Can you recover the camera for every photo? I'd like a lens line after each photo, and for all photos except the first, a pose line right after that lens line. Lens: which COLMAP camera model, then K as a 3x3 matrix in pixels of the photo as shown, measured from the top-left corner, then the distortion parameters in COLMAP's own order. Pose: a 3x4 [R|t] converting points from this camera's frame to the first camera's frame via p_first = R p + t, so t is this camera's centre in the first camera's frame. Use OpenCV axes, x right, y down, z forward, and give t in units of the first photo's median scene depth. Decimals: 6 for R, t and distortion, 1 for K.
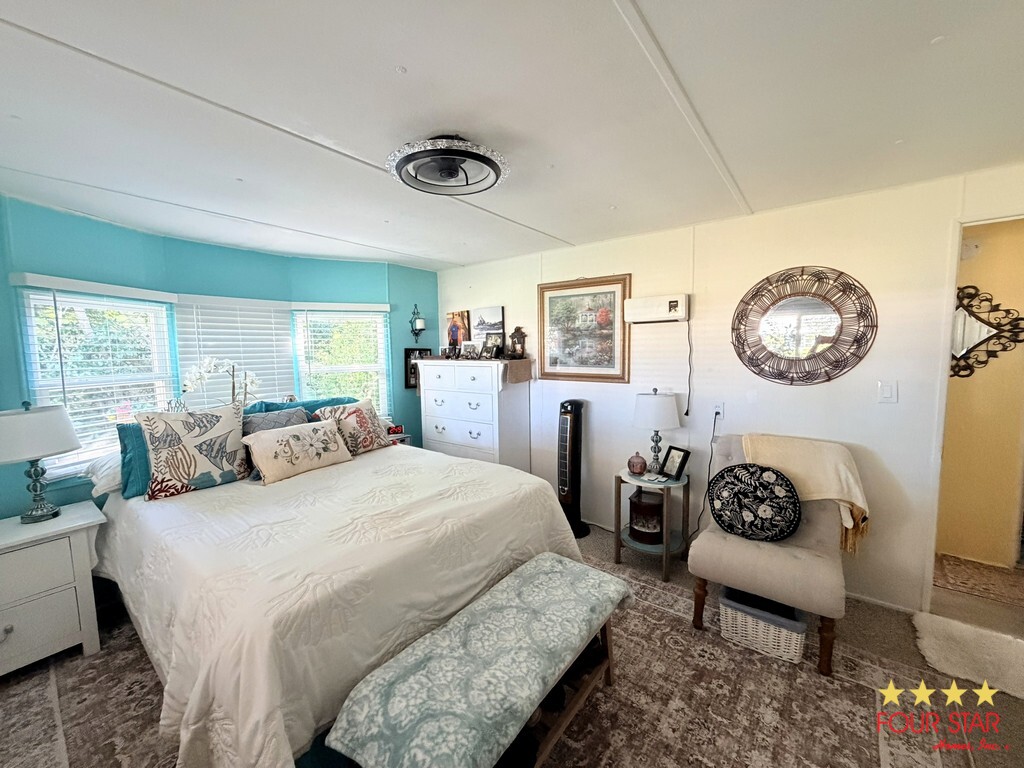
lens RADIAL K [[407.0, 0, 511.0], [0, 407.0, 383.4], [0, 0, 1]] dist [0.000984, 0.000199]
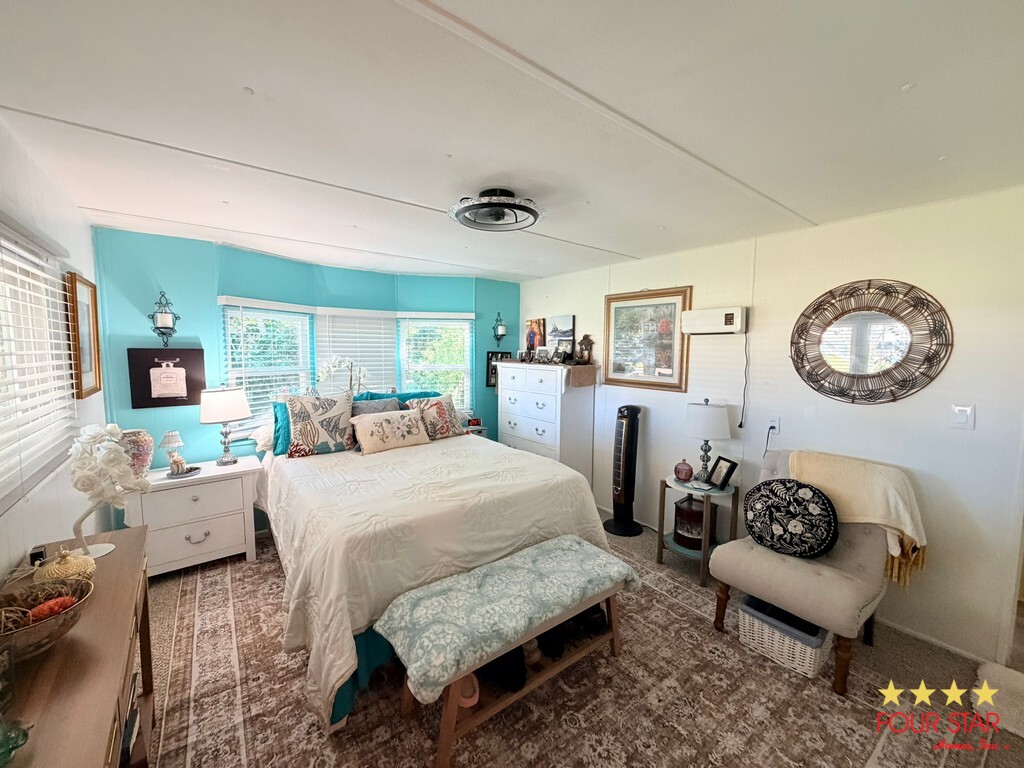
lens RADIAL K [[407.0, 0, 511.5], [0, 407.0, 382.4], [0, 0, 1]] dist [0.000984, 0.000199]
pose [[0.966322, 0.045909, -0.253207, 0.183654], [-0.046745, 0.998903, 0.002720, -0.011893], [0.253054, 0.009208, 0.967408, -0.154098]]
